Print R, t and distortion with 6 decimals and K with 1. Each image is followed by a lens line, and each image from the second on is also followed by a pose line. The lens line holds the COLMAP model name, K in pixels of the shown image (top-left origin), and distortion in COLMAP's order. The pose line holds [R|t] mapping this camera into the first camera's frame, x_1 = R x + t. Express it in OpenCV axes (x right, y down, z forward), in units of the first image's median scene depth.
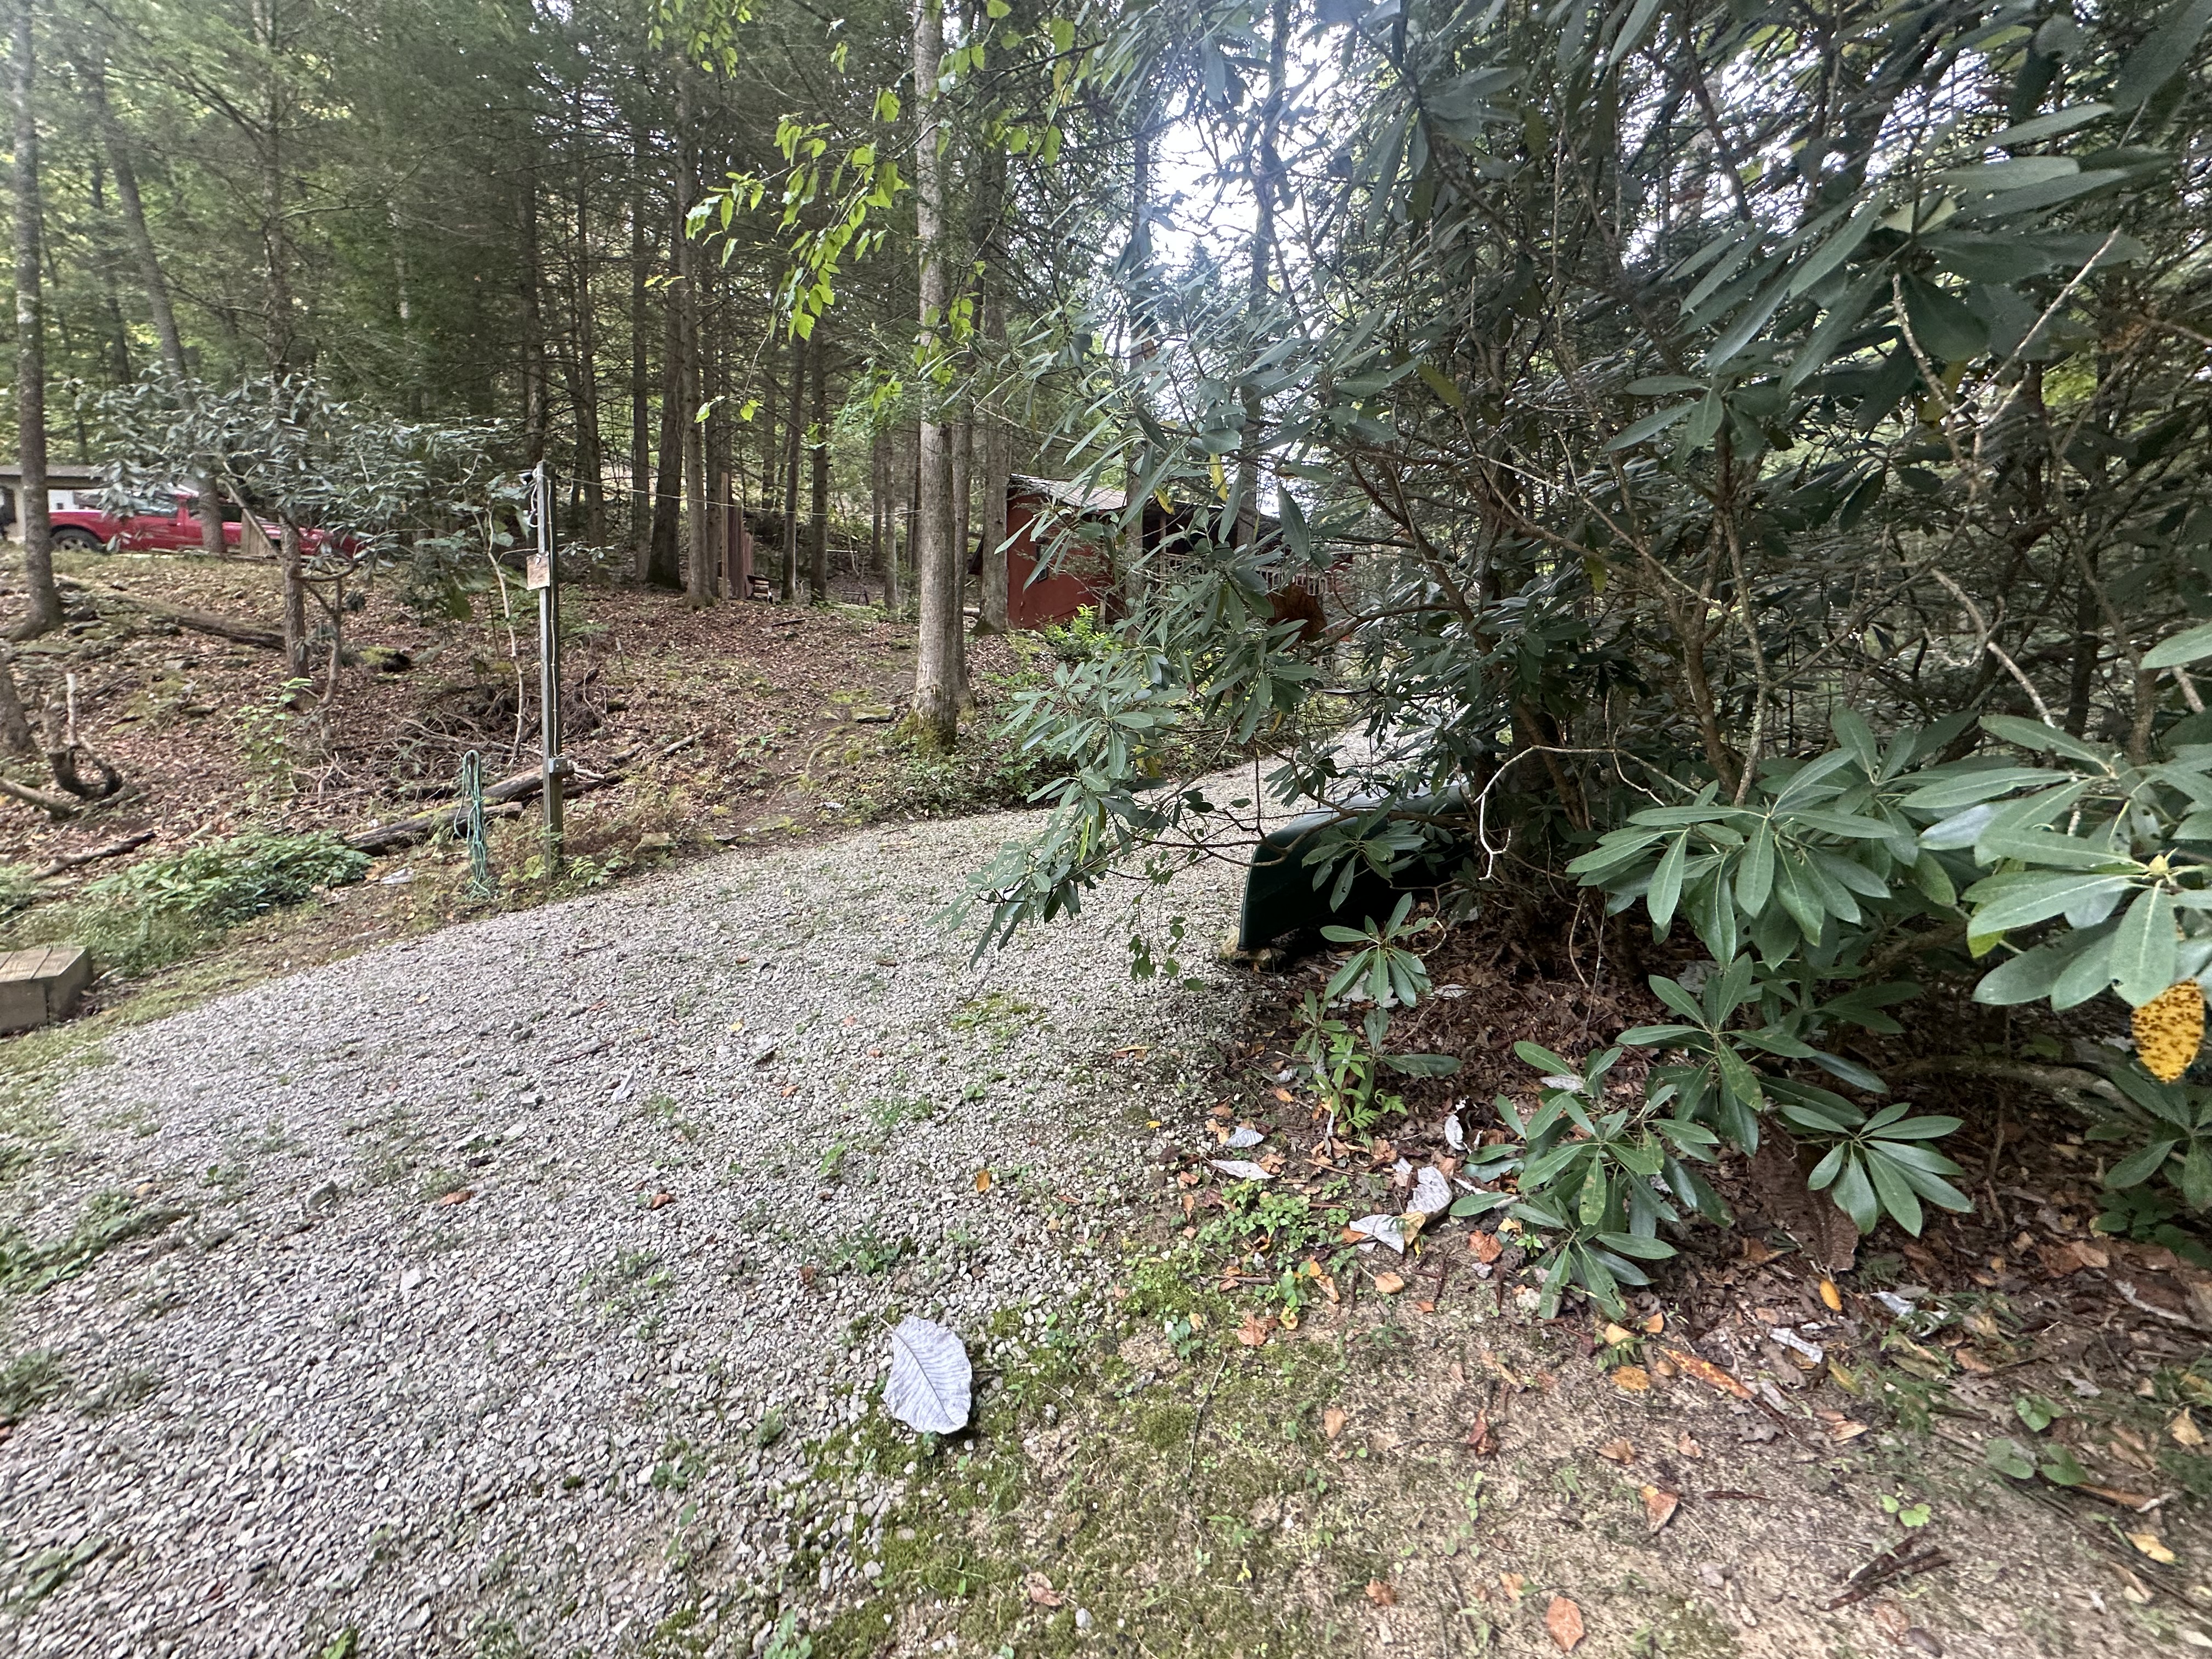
lens RADIAL K [[906.1, 0, 1096.7], [0, 906.1, 842.9], [0, 0, 1]] dist [-0.002544, 0.000672]
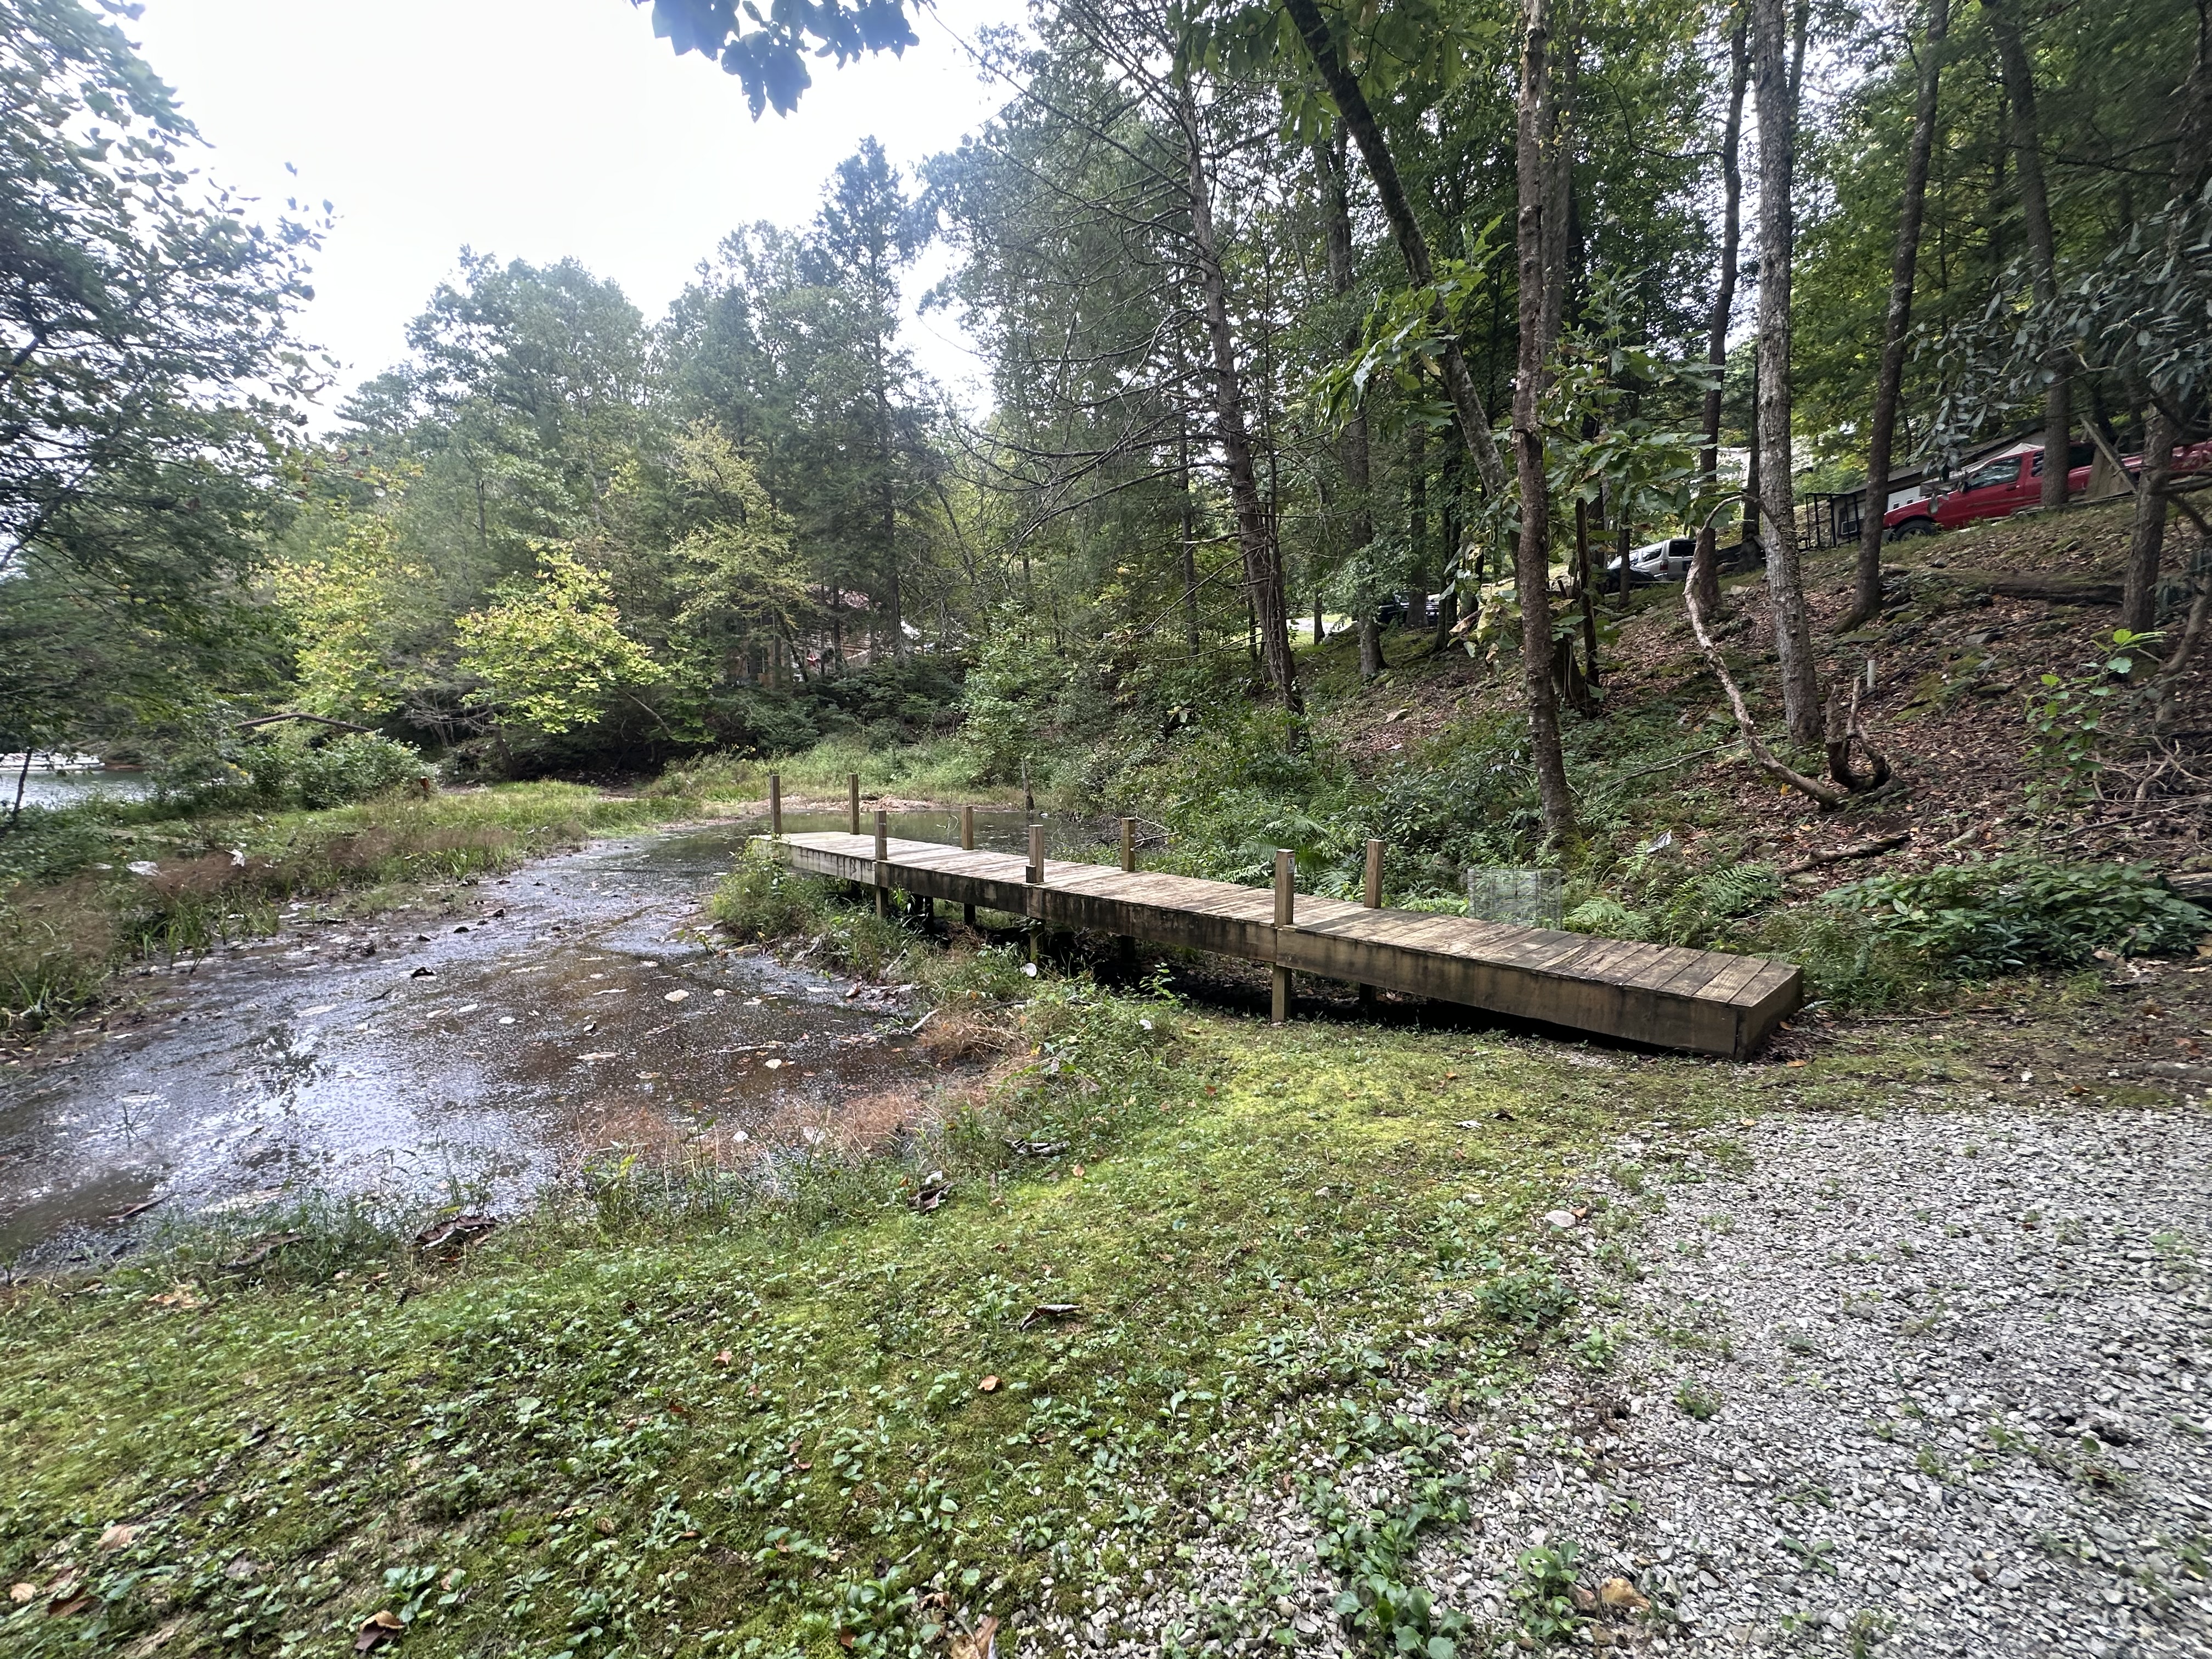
lens RADIAL K [[906.1, 0, 1110.1], [0, 906.1, 829.9], [0, 0, 1]] dist [-0.002544, 0.000672]
pose [[0.012765, 0.094812, -0.995413, -0.189223], [-0.087076, 0.991818, 0.093353, -0.030204], [0.996120, 0.085485, 0.020916, 0.217307]]
